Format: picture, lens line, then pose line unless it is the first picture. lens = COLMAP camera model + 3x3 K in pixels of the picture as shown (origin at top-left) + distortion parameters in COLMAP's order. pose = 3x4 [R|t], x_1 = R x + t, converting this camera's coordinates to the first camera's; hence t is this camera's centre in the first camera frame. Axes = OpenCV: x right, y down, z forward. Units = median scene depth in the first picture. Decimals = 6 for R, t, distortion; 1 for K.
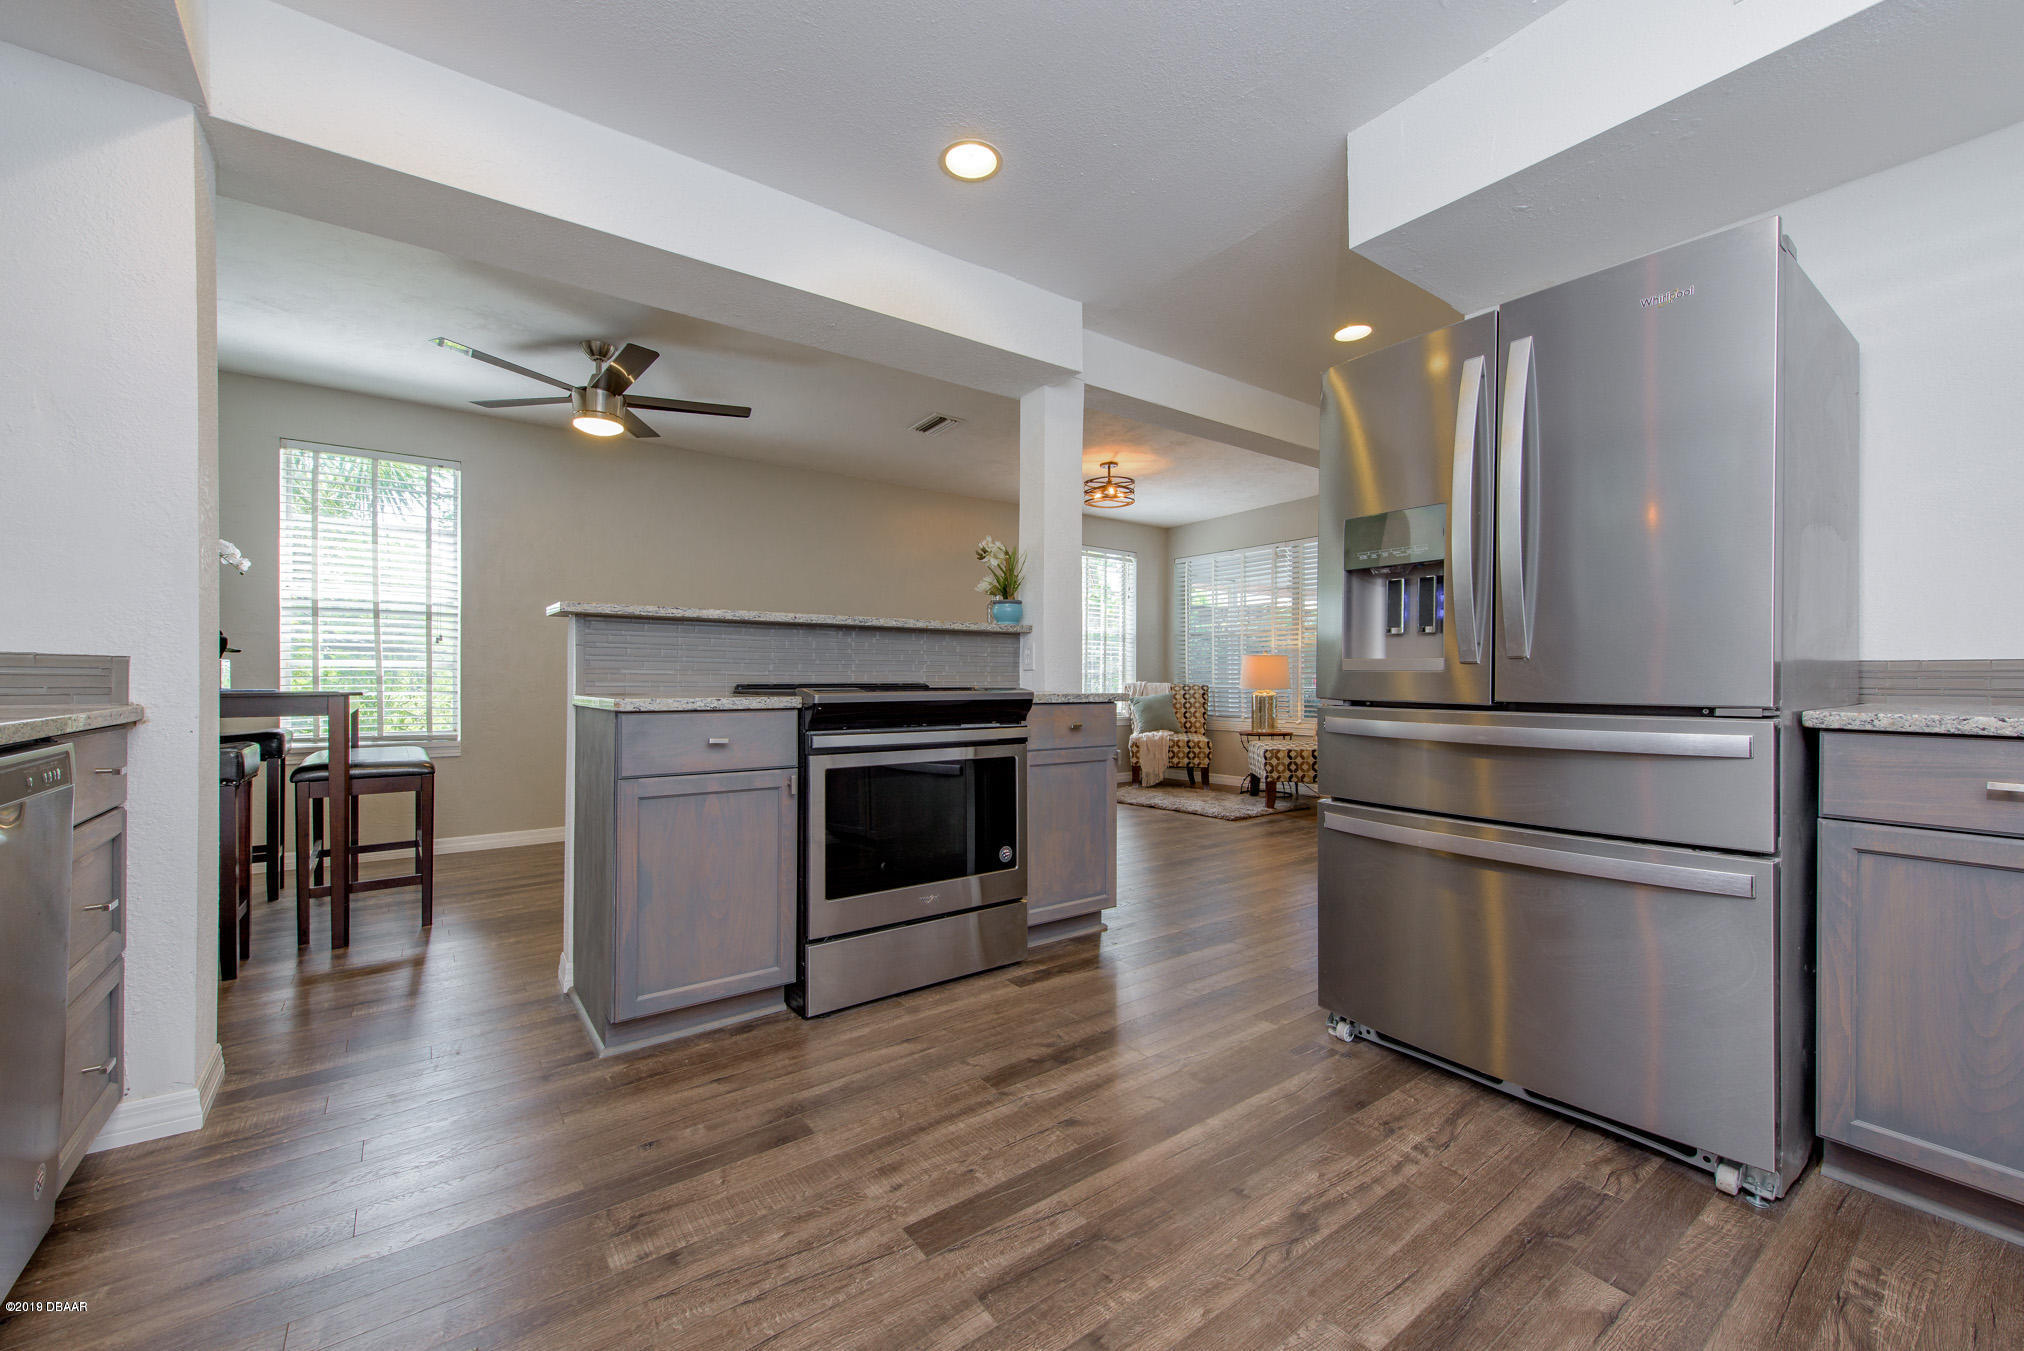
lens RADIAL K [[803.2, 0, 1020.8], [0, 803.2, 680.4], [0, 0, 1]] dist [0.008129, -0.000915]
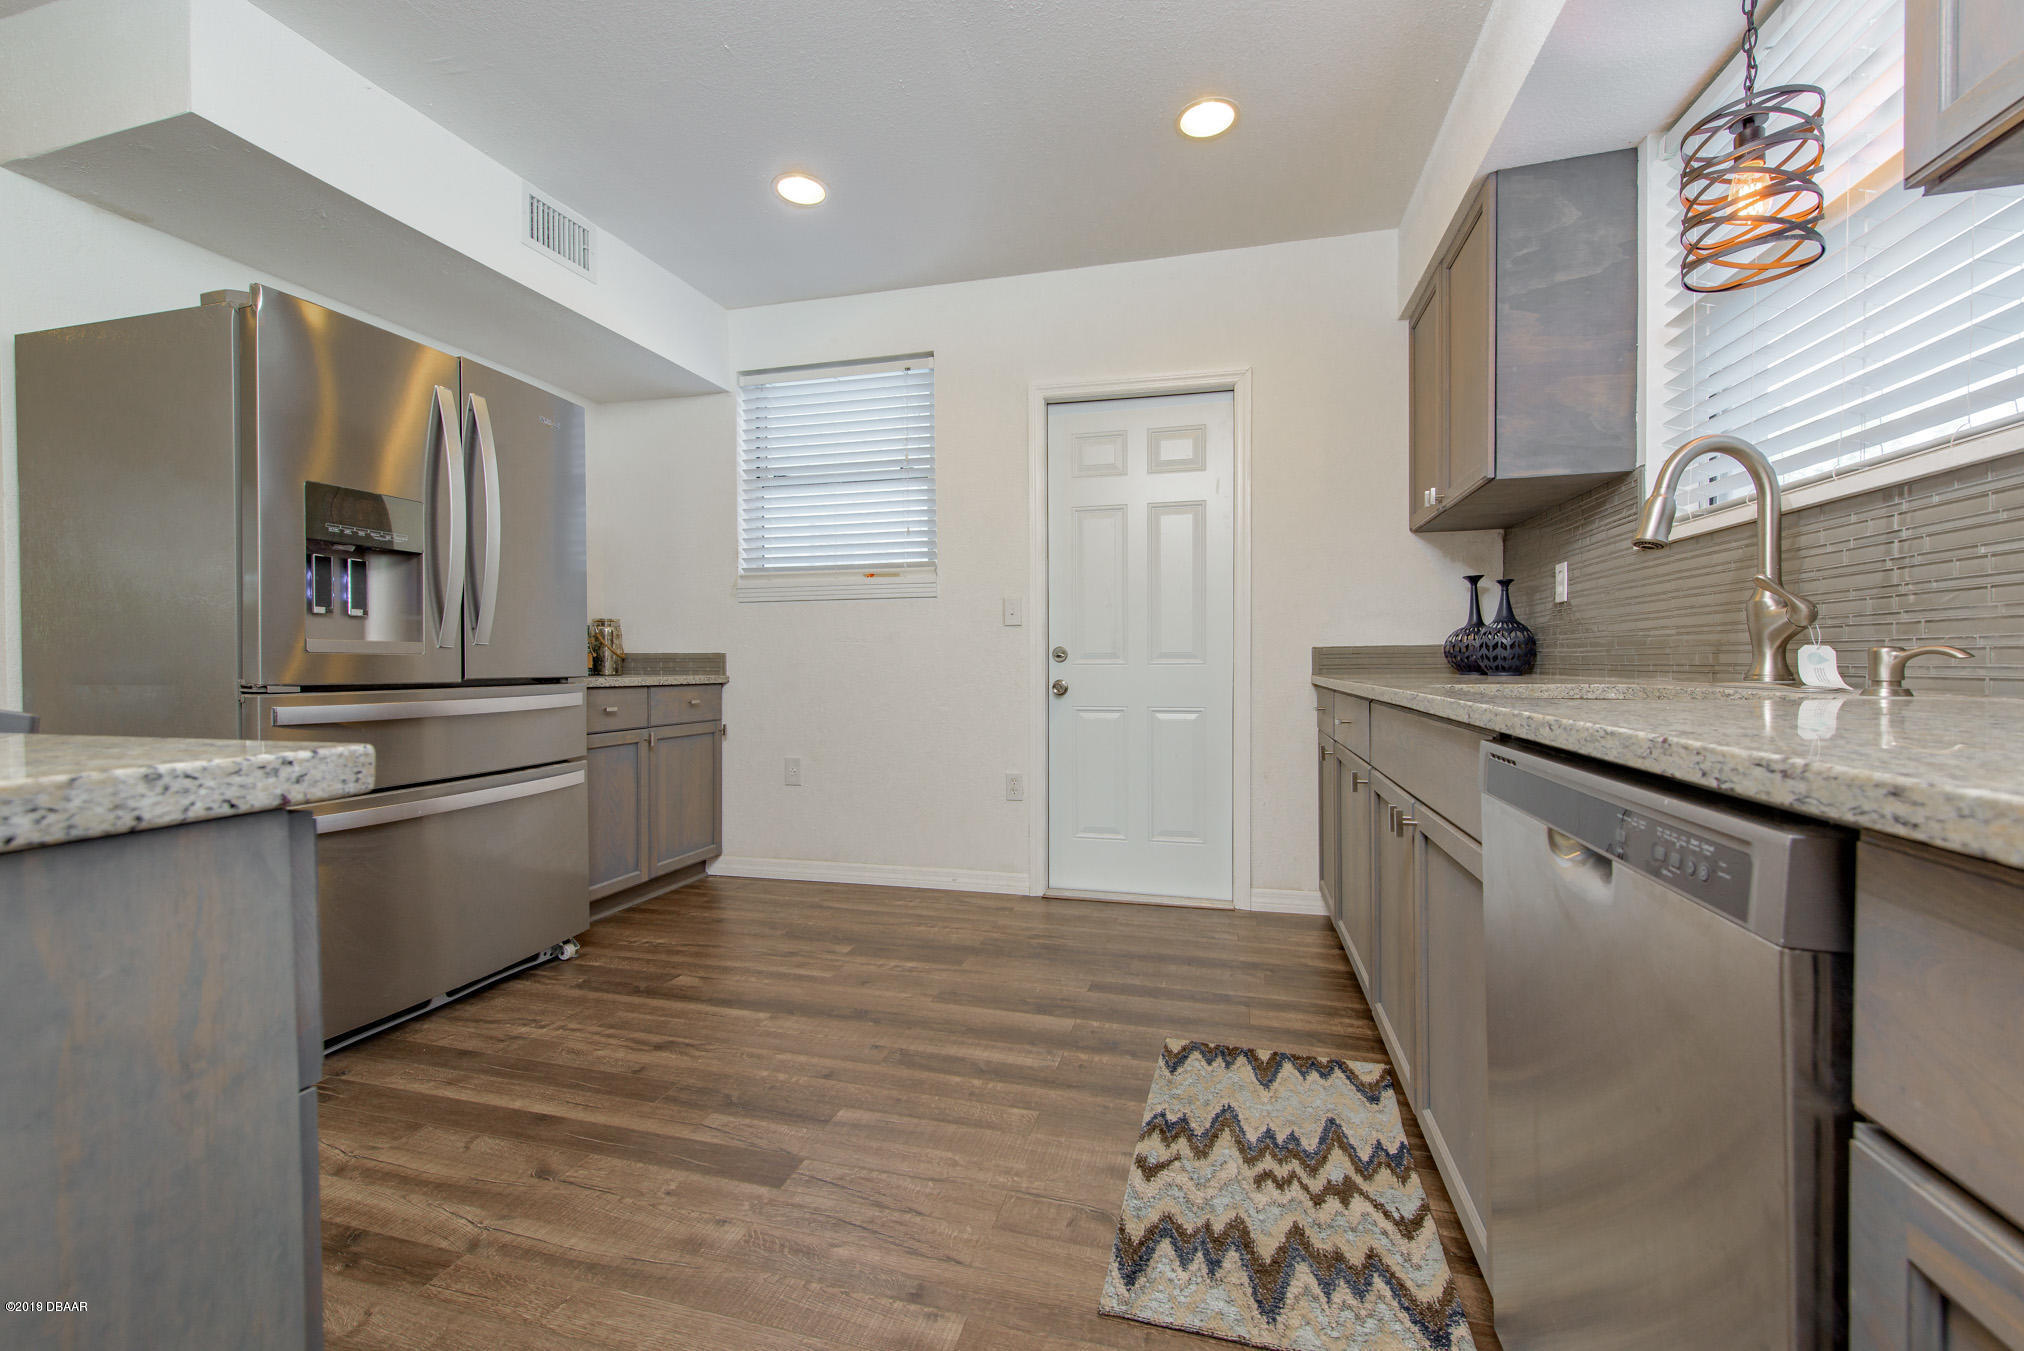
lens RADIAL K [[803.2, 0, 1020.1], [0, 803.2, 669.4], [0, 0, 1]] dist [0.008129, -0.000915]
pose [[-0.612967, -0.007693, 0.790071, -0.926227], [0.003994, 0.999910, 0.012835, -0.002135], [-0.790098, 0.011023, -0.612881, 1.110217]]
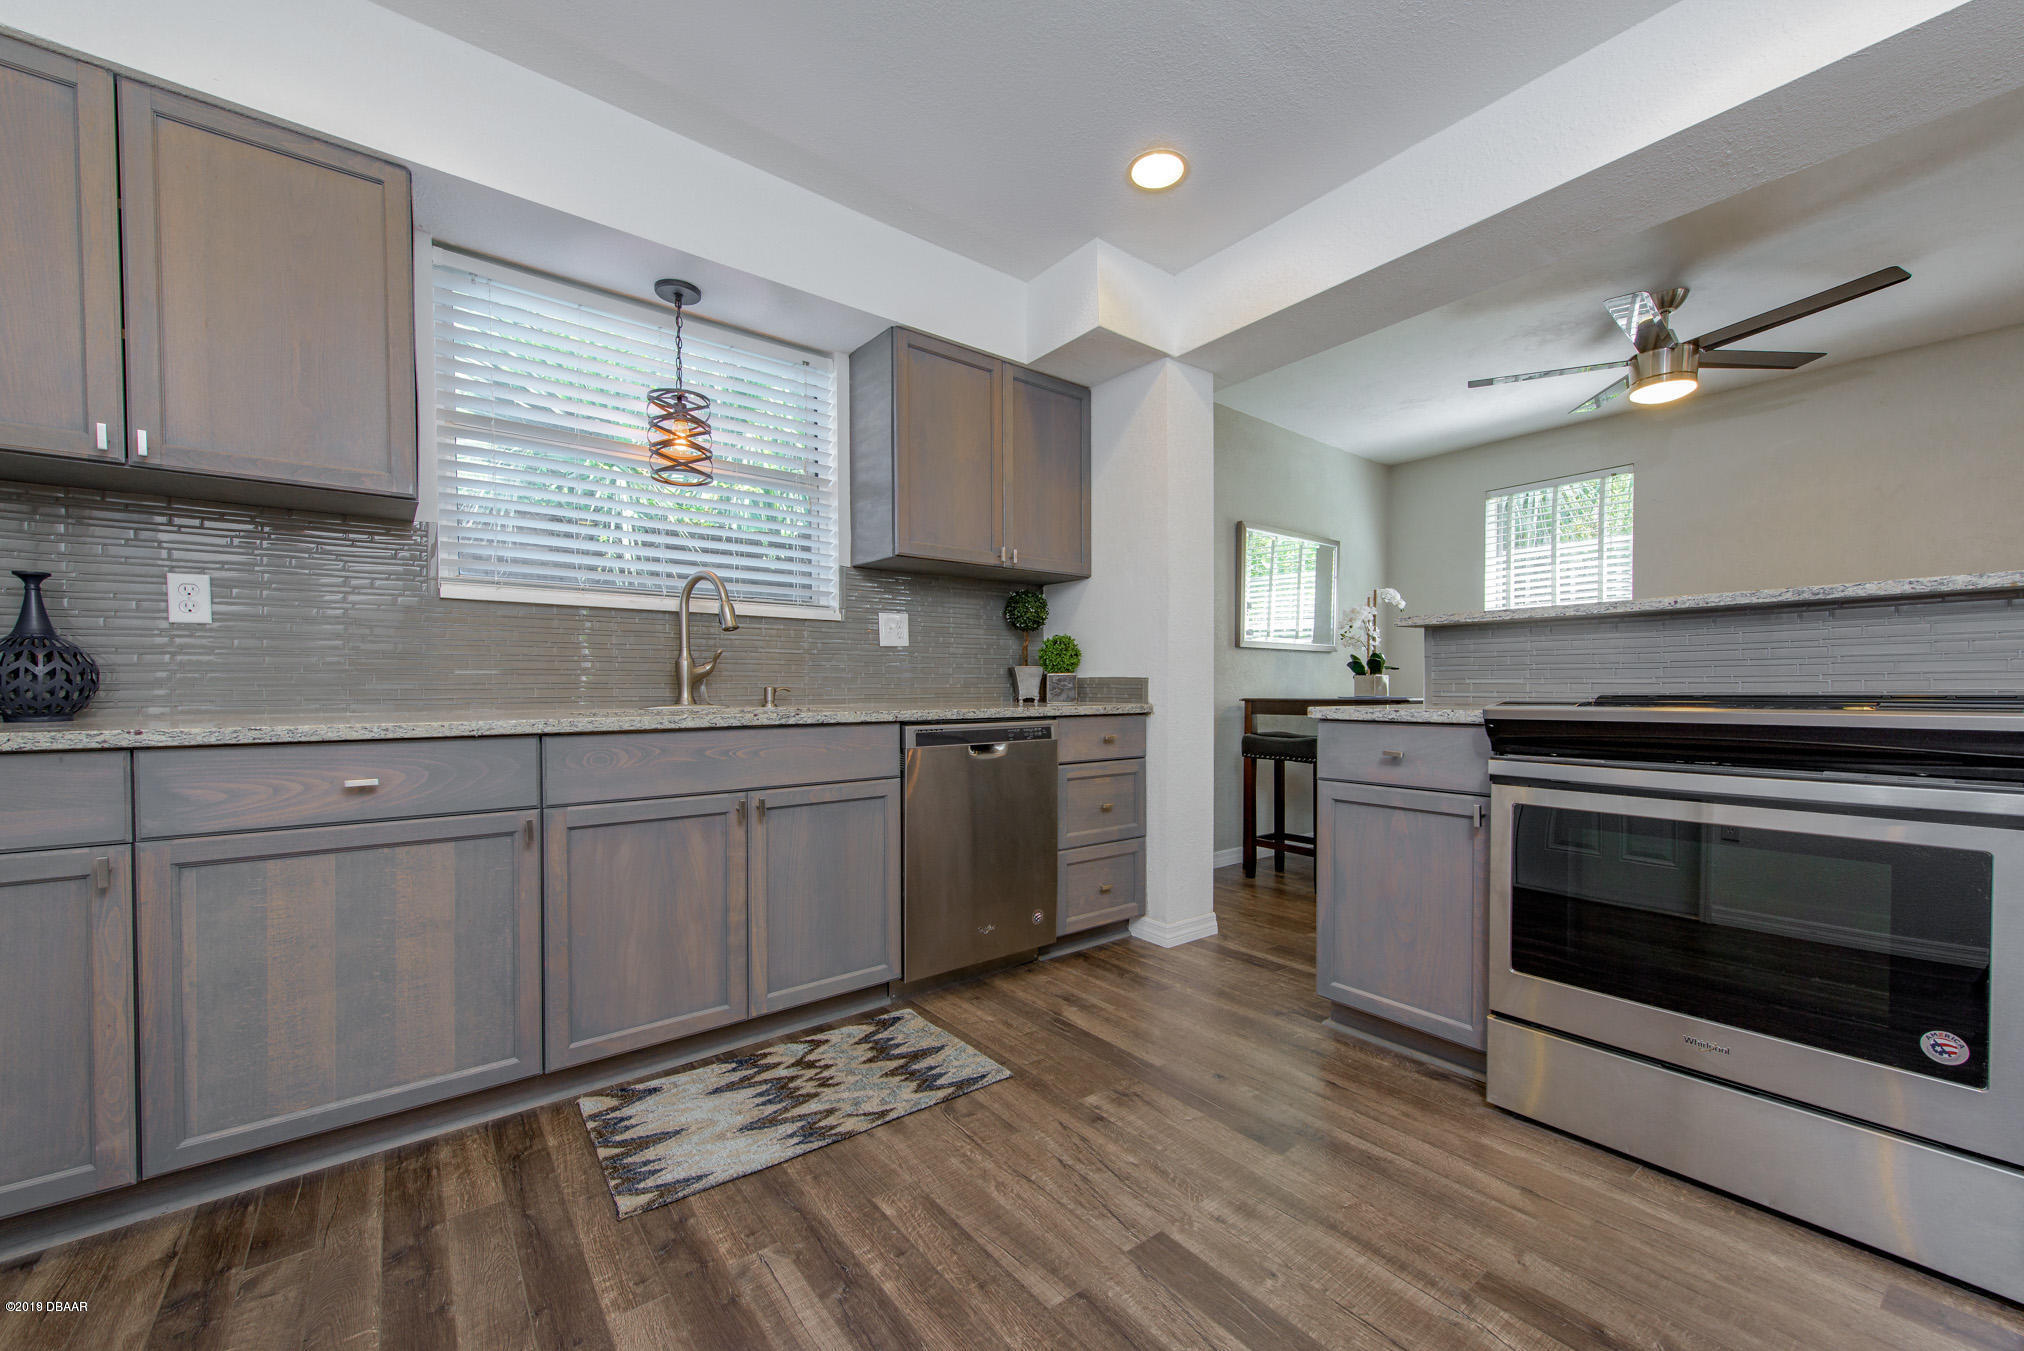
lens RADIAL K [[803.2, 0, 1021.7], [0, 803.2, 696.9], [0, 0, 1]] dist [0.008129, -0.000915]
pose [[0.014775, 0.008999, -0.999850, 0.689598], [0.002572, 0.999956, 0.009038, -0.002678], [0.999888, -0.002705, 0.014751, 0.649592]]
